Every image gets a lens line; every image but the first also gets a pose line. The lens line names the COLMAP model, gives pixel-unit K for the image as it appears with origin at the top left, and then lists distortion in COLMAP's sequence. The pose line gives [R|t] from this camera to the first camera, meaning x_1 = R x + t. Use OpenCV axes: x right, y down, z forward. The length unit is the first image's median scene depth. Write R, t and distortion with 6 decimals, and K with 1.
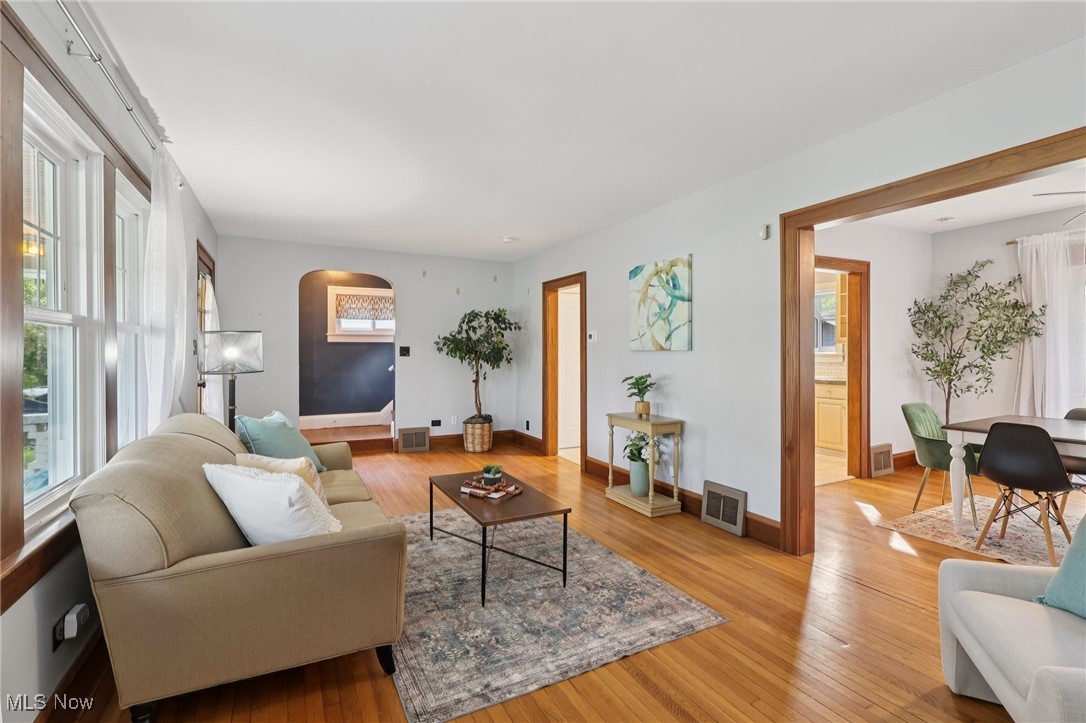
lens RADIAL K [[504.5, 0, 543.2], [0, 504.5, 358.7], [0, 0, 1]] dist [-0.003516, 0.000974]
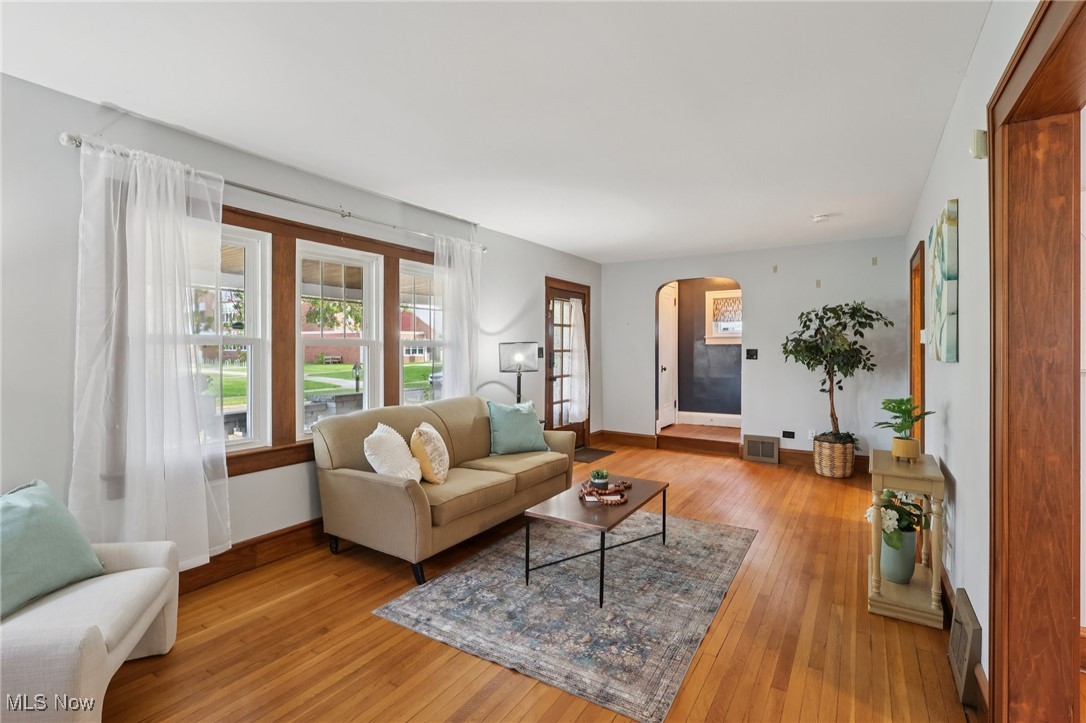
lens RADIAL K [[504.5, 0, 539.4], [0, 504.5, 358.1], [0, 0, 1]] dist [-0.003516, 0.000974]
pose [[0.503831, 0.015753, -0.863659, 0.525298], [-0.010067, 0.999873, 0.012365, -0.022409], [0.863744, 0.002464, 0.503925, 0.267670]]
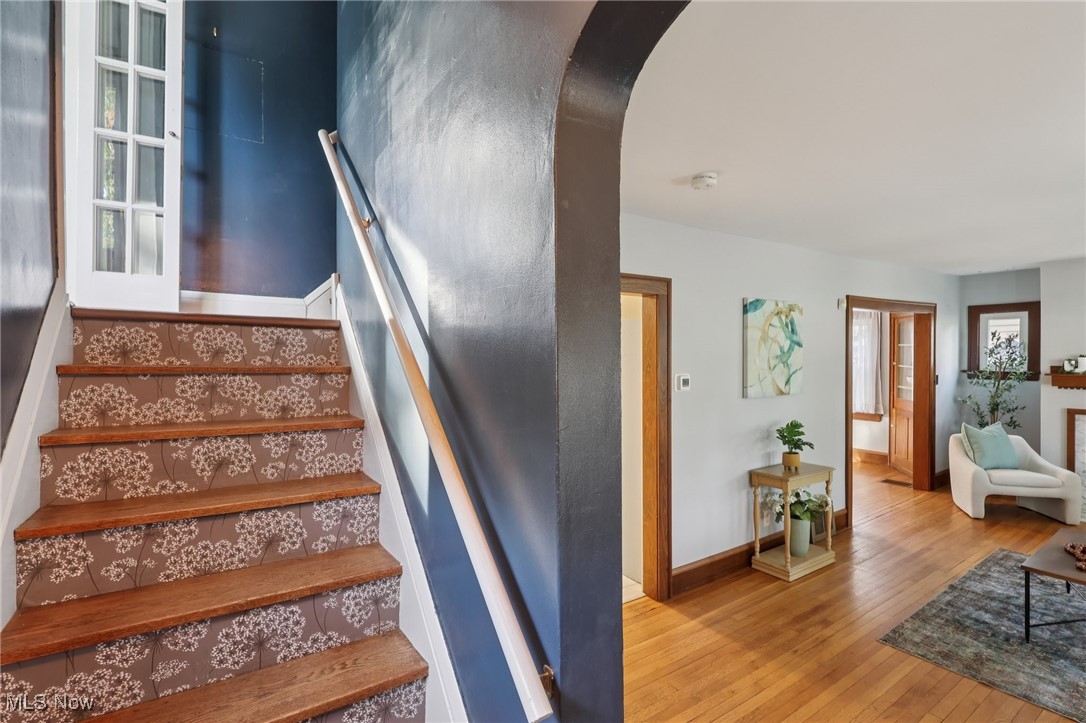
lens RADIAL K [[504.5, 0, 547.0], [0, 504.5, 356.6], [0, 0, 1]] dist [-0.003516, 0.000974]
pose [[-0.118643, -0.002905, 0.992933, -0.668612], [0.021020, 0.999764, 0.005436, -0.104891], [-0.992714, 0.021517, -0.118554, 1.569222]]
